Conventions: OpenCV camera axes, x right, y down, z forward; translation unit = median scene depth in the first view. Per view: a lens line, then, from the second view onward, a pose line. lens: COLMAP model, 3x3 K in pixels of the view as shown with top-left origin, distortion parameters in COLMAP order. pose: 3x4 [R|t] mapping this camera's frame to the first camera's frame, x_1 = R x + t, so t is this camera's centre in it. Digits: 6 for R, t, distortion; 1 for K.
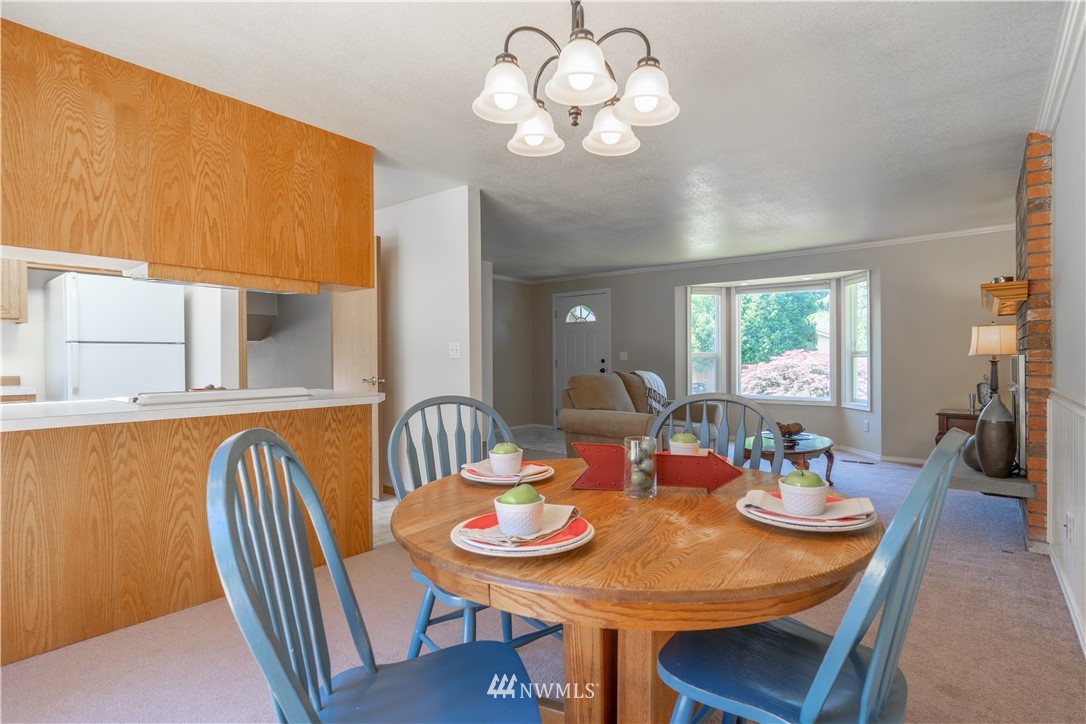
lens RADIAL K [[558.2, 0, 541.3], [0, 558.2, 355.3], [0, 0, 1]] dist [-0.003452, 0.001135]
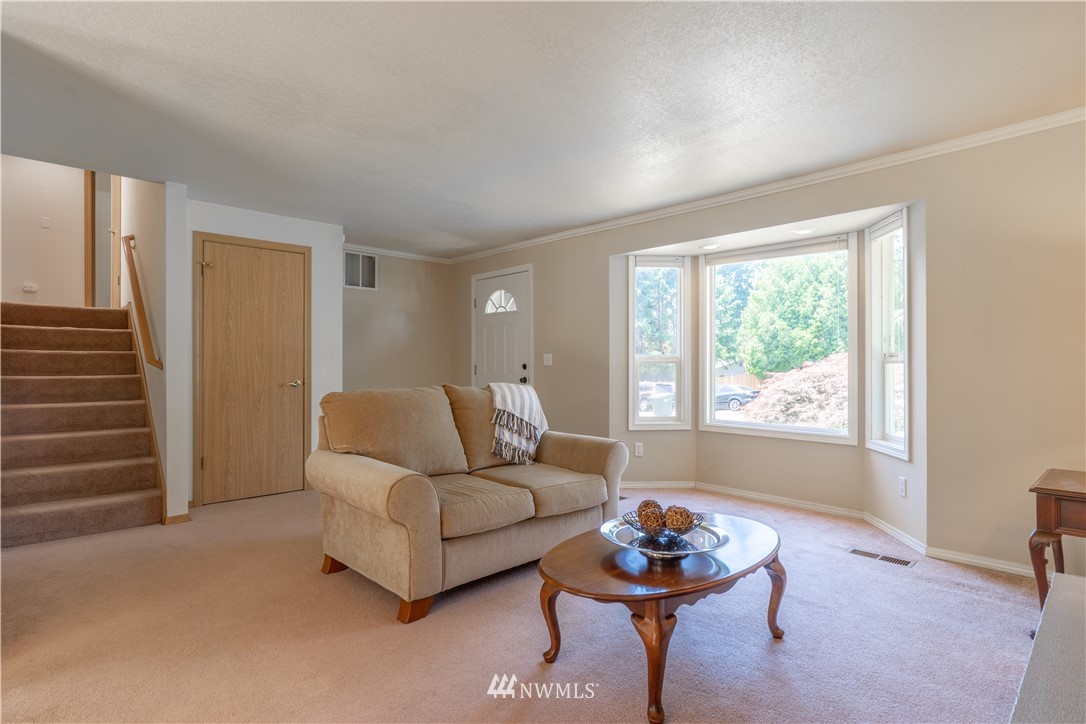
lens RADIAL K [[558.2, 0, 541.3], [0, 558.2, 355.3], [0, 0, 1]] dist [-0.003452, 0.001135]
pose [[0.990523, 0.003016, -0.137311, 0.244769], [-0.004071, 0.999964, -0.007400, 0.001045], [0.137283, 0.007889, 0.990500, 0.322698]]
